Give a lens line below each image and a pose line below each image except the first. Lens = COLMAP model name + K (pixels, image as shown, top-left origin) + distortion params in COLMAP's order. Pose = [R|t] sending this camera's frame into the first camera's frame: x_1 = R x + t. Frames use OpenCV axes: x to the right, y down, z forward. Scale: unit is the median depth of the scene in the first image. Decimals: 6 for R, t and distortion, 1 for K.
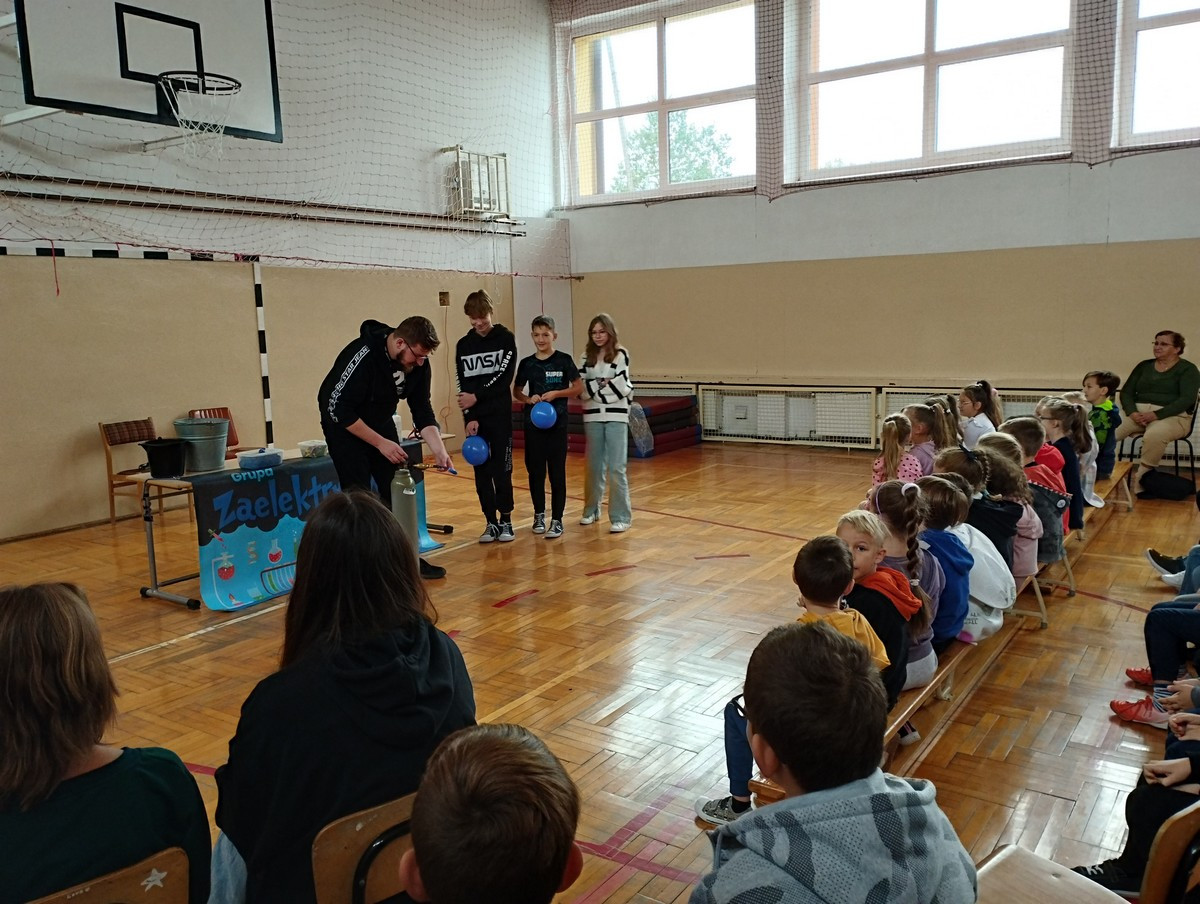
lens RADIAL K [[983.5, 0, 600.0], [0, 983.5, 452.0], [0, 0, 1]] dist [0.123775, -0.146531]
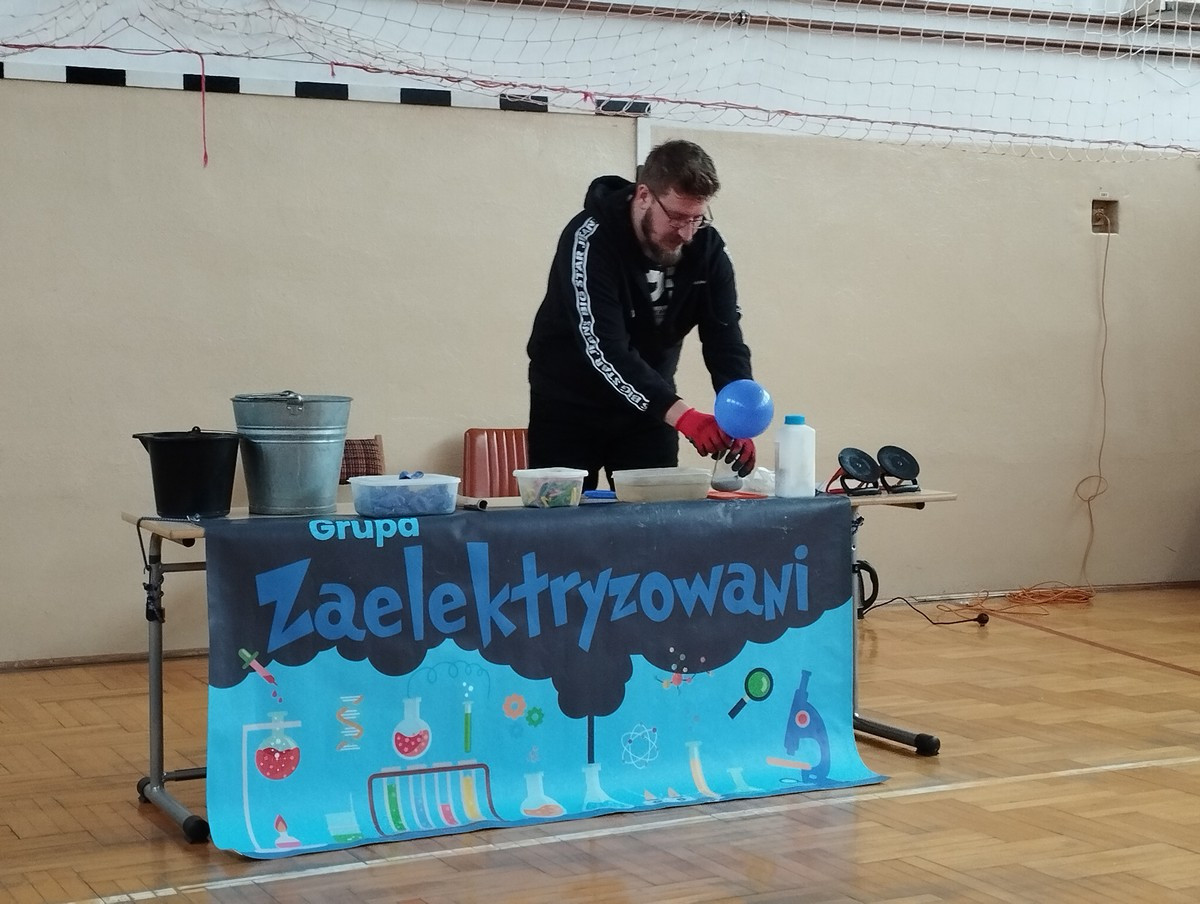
lens RADIAL K [[1975.3, 0, 599.2], [0, 1975.3, 430.7], [0, 0, 1]] dist [0.101986, -0.126883]
pose [[0.872740, 0.039125, -0.486614, 0.080555], [-0.089951, 0.992604, -0.081520, 0.025950], [0.479826, 0.114918, 0.869805, 0.219147]]
